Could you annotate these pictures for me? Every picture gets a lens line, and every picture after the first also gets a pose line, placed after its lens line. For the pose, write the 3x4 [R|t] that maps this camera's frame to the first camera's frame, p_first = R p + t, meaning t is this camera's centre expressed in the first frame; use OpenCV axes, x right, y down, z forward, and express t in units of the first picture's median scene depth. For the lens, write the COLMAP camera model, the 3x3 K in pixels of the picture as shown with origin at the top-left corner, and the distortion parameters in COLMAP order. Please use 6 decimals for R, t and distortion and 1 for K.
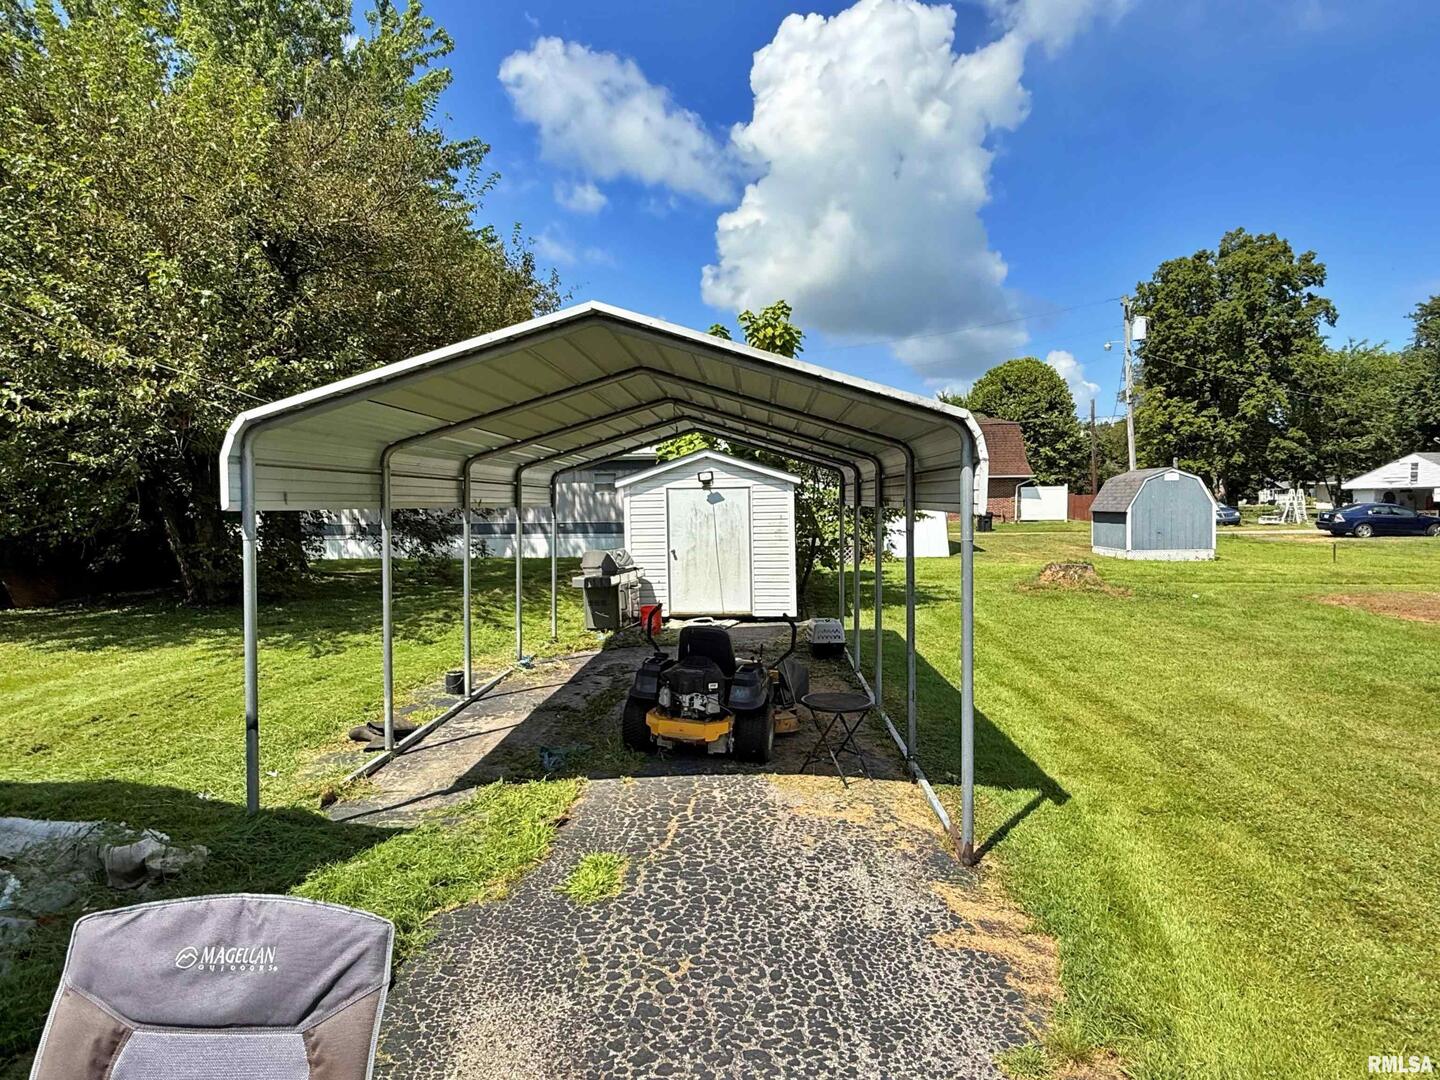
lens RADIAL K [[782.7, 0, 717.7], [0, 782.7, 533.5], [0, 0, 1]] dist [-0.006853, -0.001210]
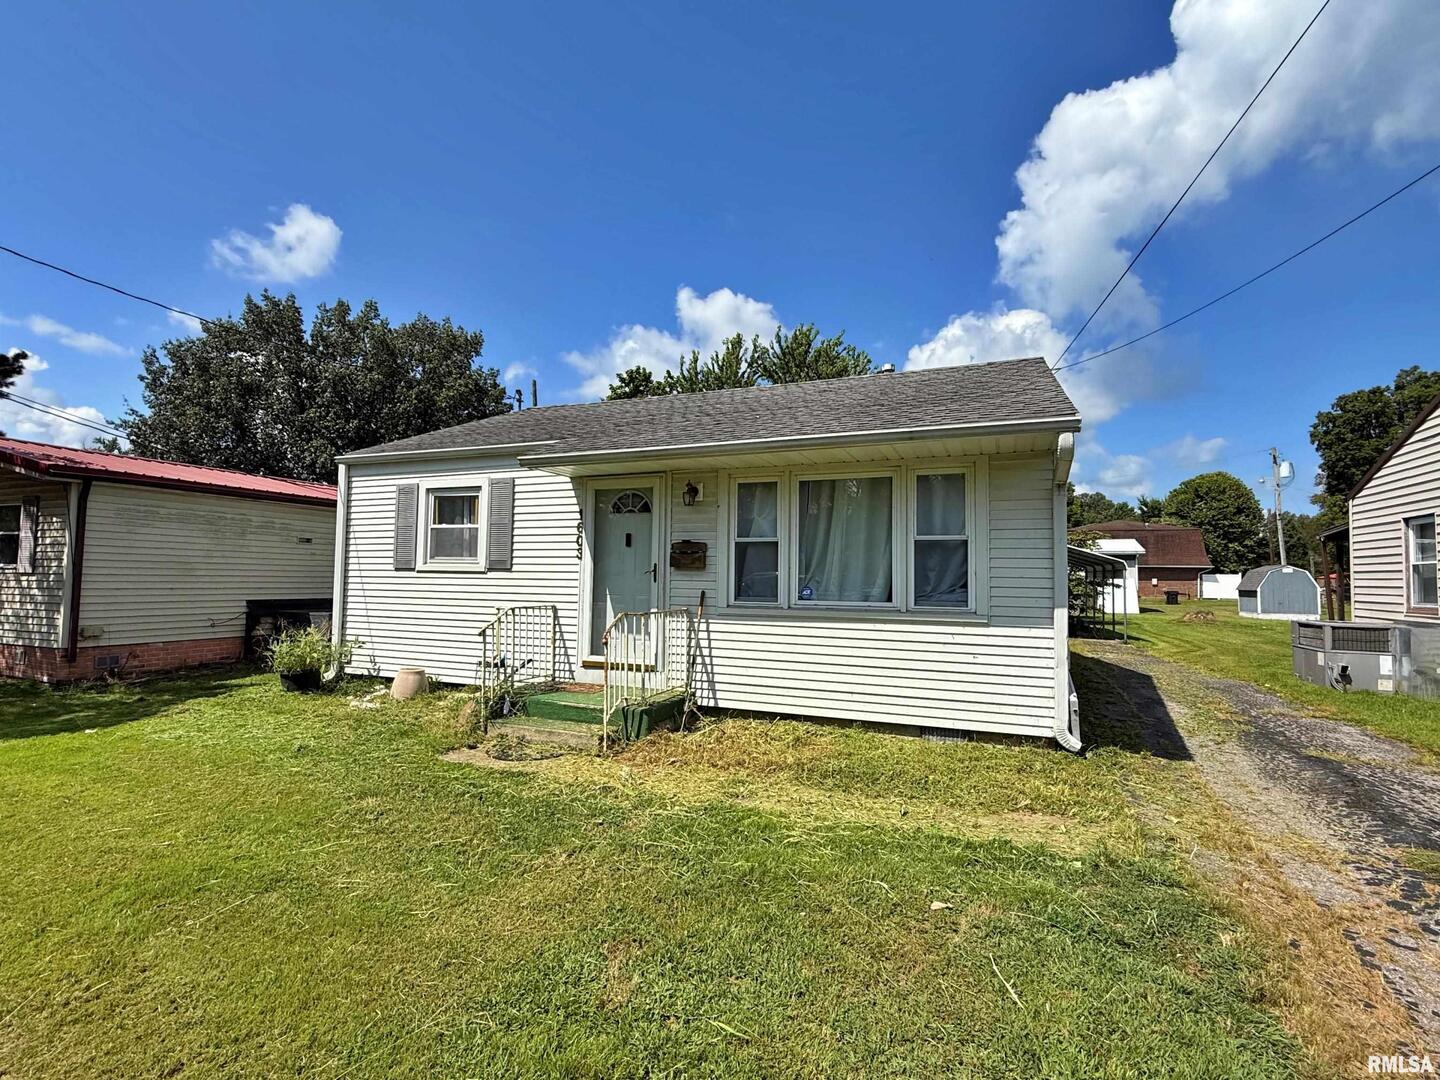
lens RADIAL K [[670.3, 0, 724.6], [0, 670.3, 548.8], [0, 0, 1]] dist [-0.003462, -0.000033]
pose [[0.959436, 0.011584, -0.281690, -0.068155], [-0.035765, 0.996084, -0.080856, 0.015686], [0.279650, 0.087651, 0.956093, -0.276698]]
